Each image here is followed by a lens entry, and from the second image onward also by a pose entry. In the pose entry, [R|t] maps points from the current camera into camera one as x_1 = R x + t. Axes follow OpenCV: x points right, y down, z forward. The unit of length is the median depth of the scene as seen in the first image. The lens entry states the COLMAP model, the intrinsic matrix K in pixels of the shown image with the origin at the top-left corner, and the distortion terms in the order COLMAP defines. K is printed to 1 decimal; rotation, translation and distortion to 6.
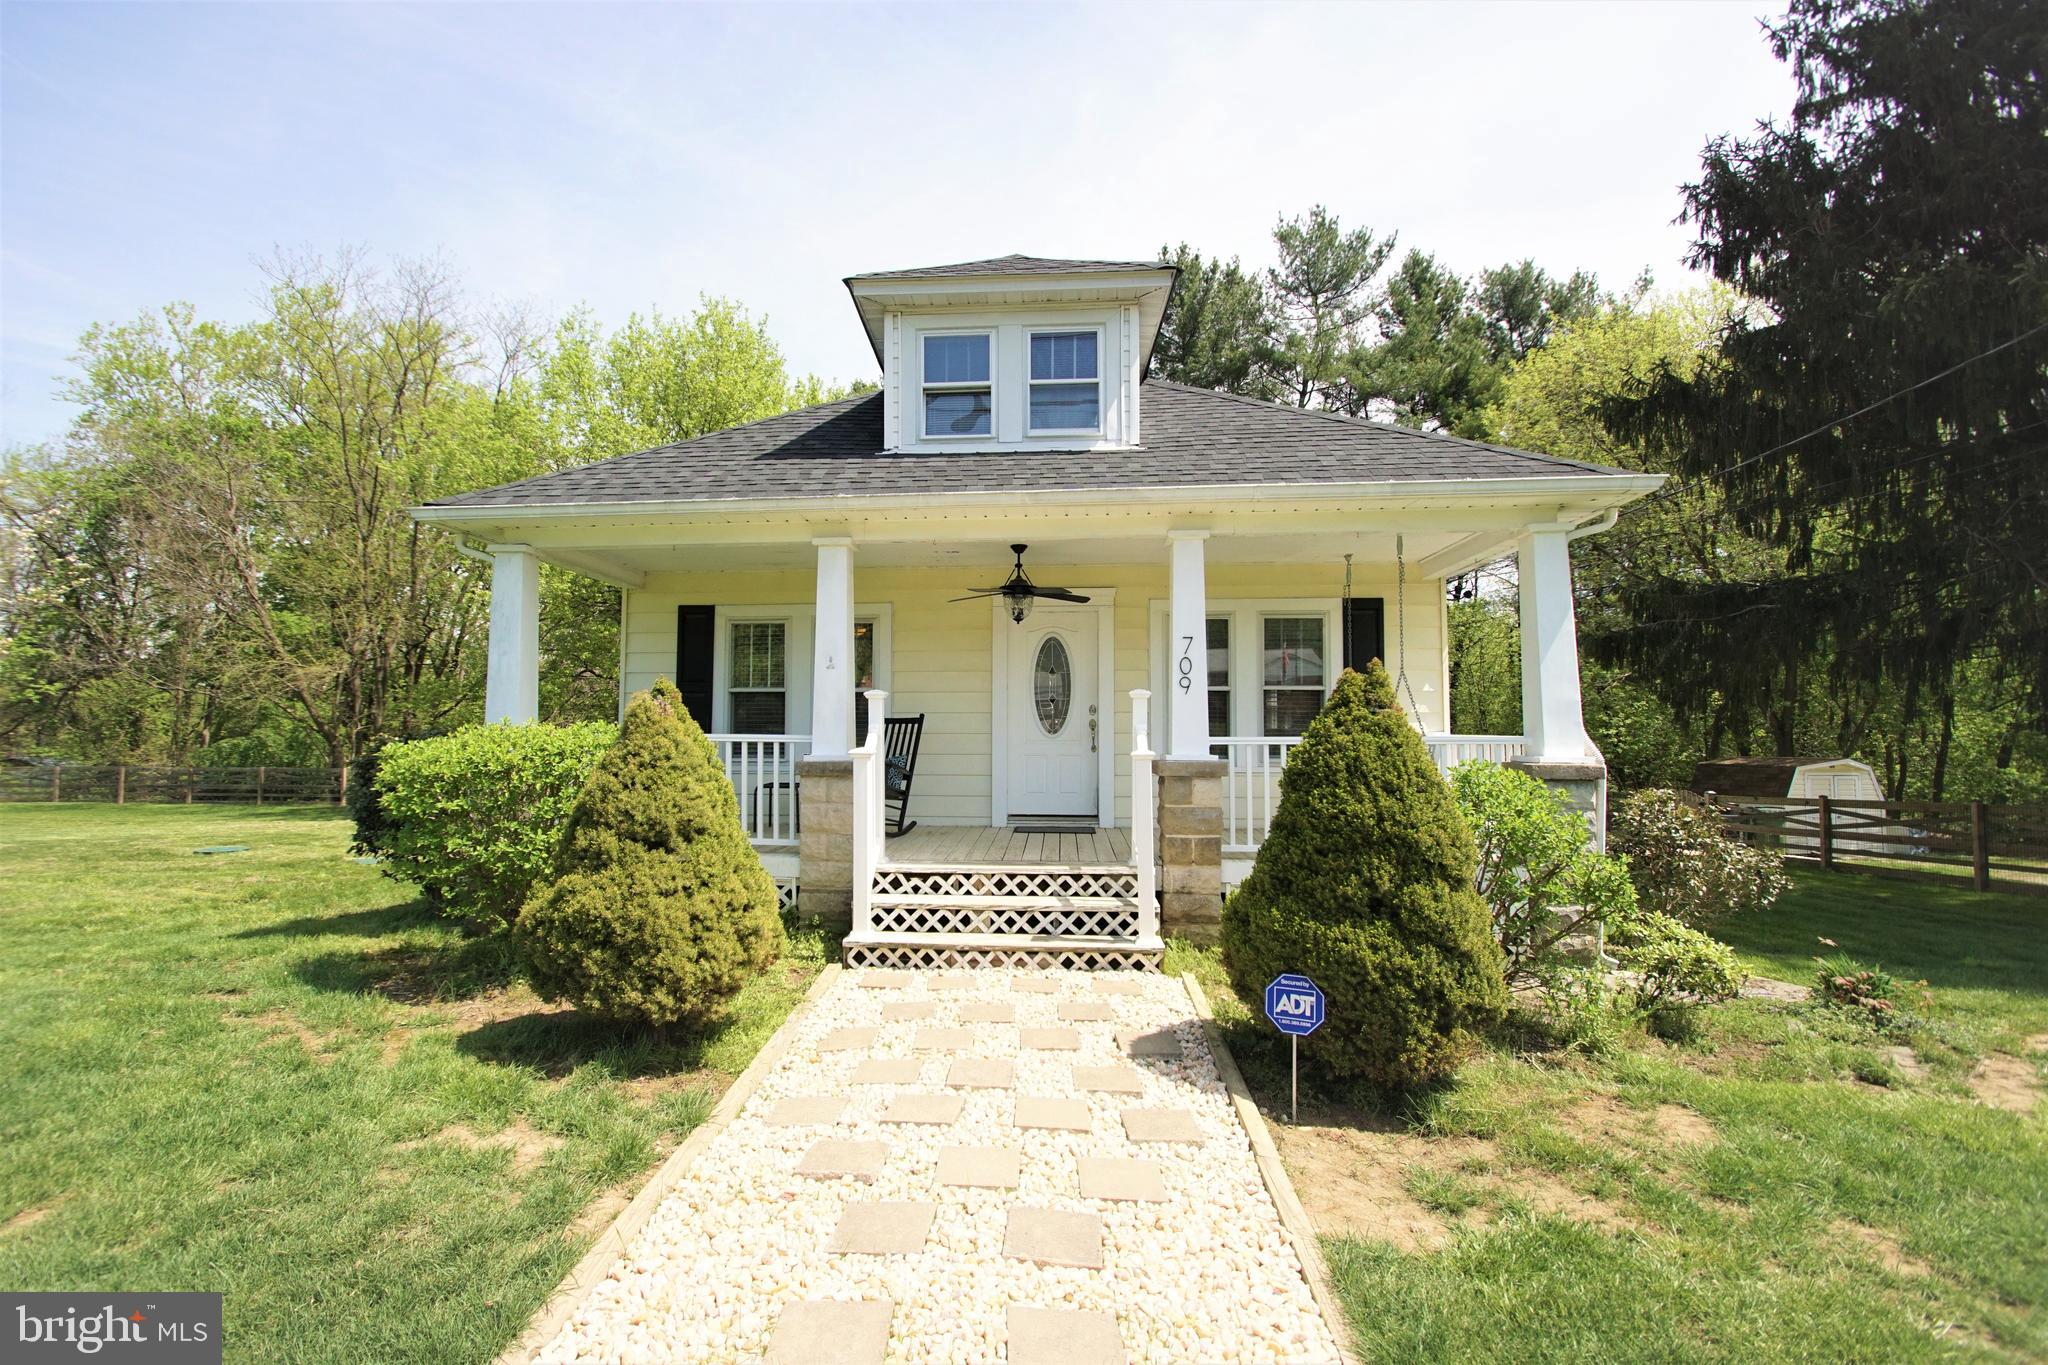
lens RADIAL K [[901.9, 0, 1009.6], [0, 901.9, 678.0], [0, 0, 1]] dist [0.008468, -0.013305]
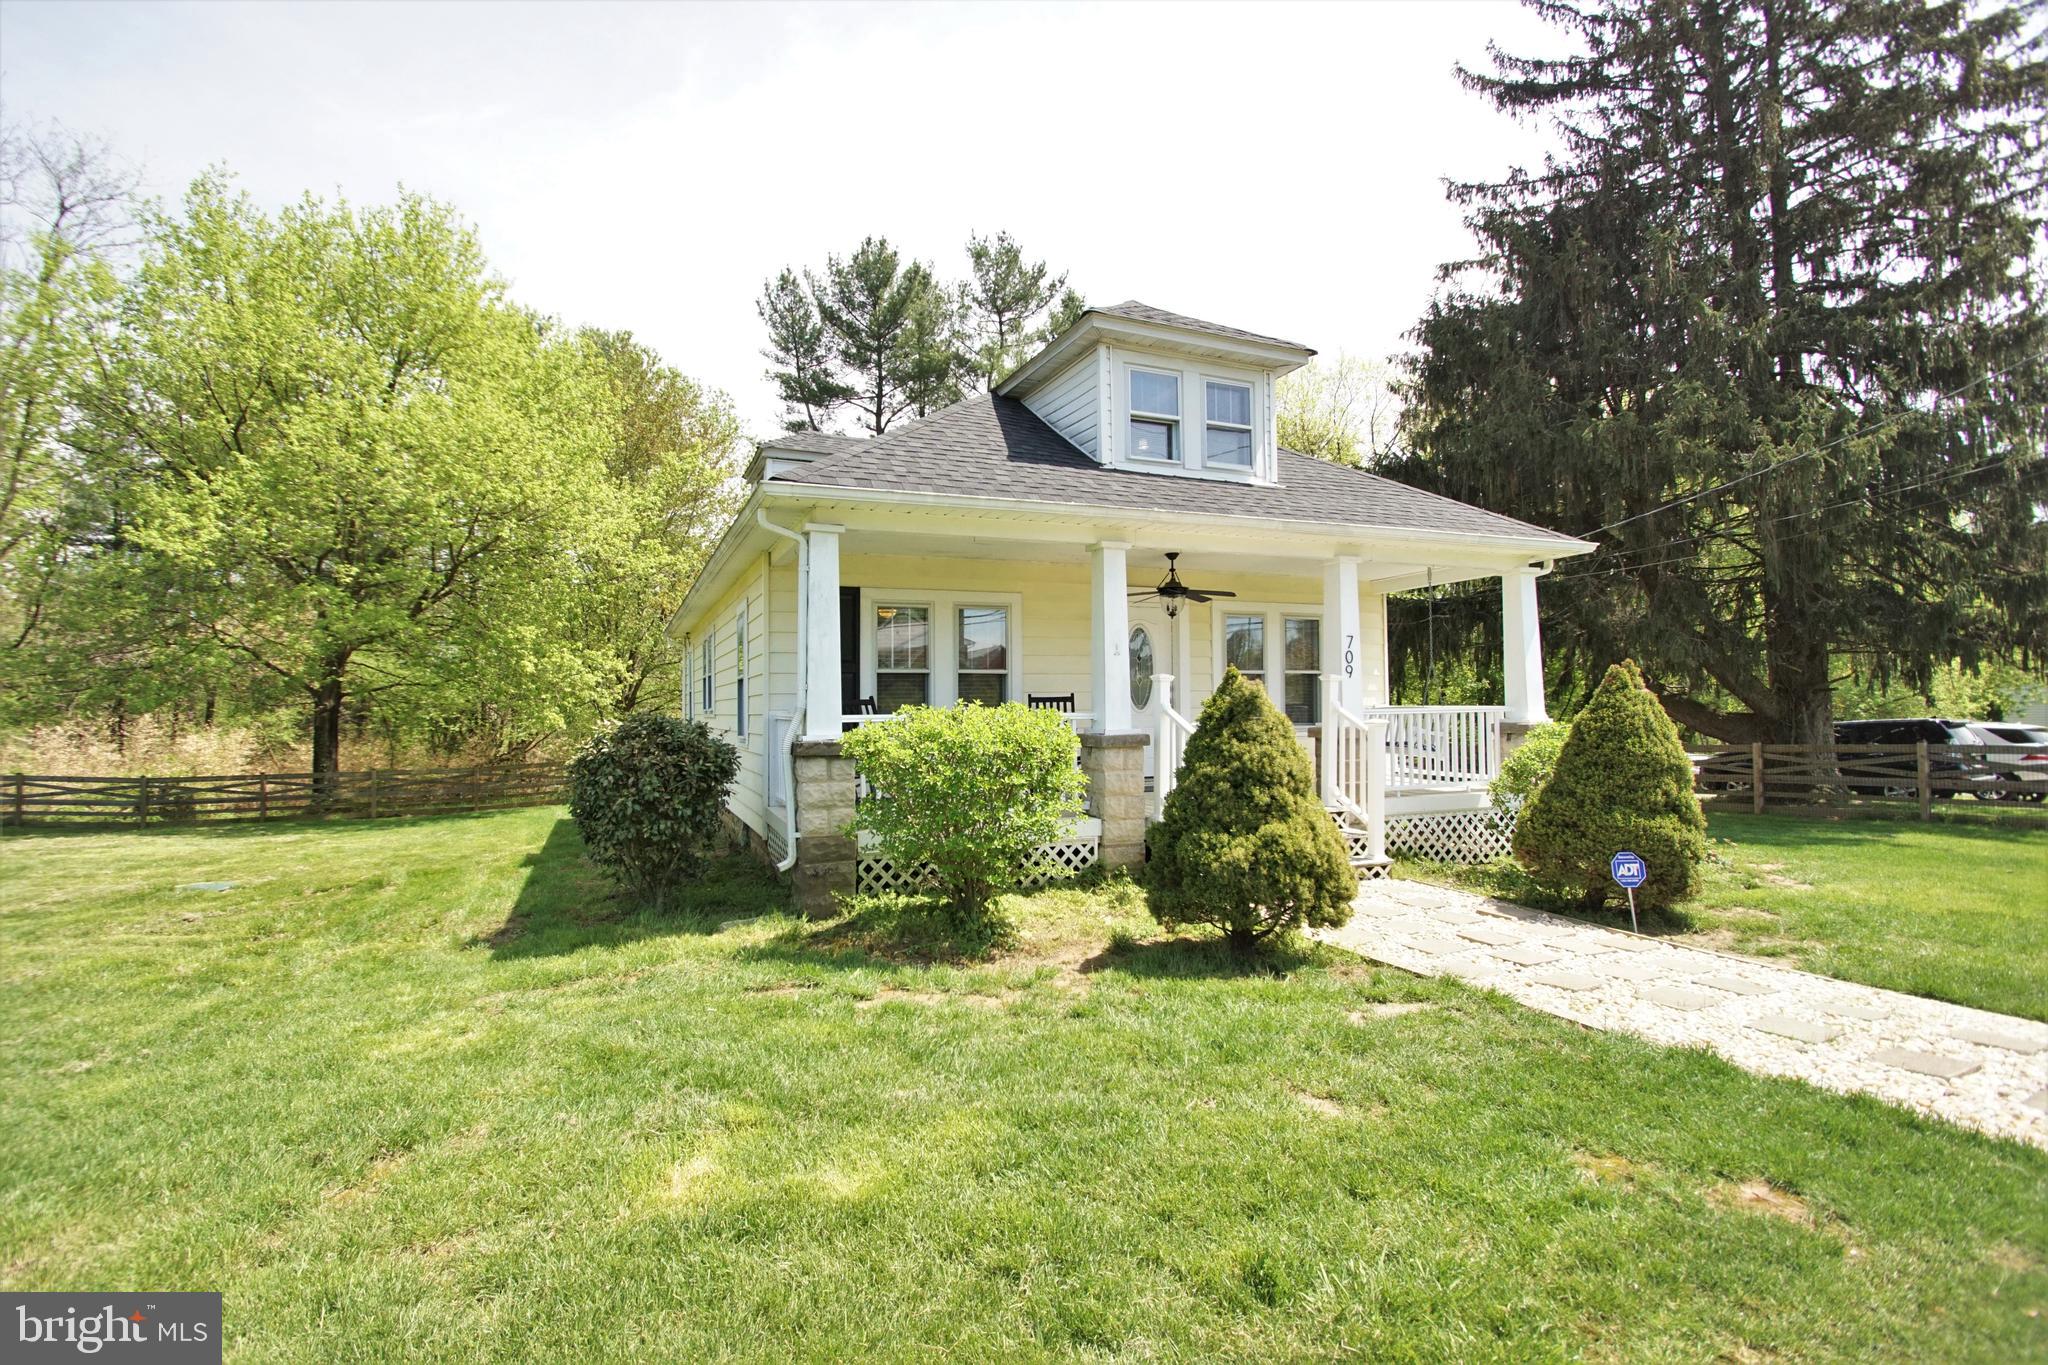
lens RADIAL K [[908.4, 0, 967.2], [0, 908.4, 680.0], [0, 0, 1]] dist [0.003791, 0.000201]
pose [[0.891979, 0.001943, 0.452072, -1.007297], [-0.015069, 0.999563, 0.025438, -0.006027], [-0.451825, -0.029502, 0.891619, 0.047907]]
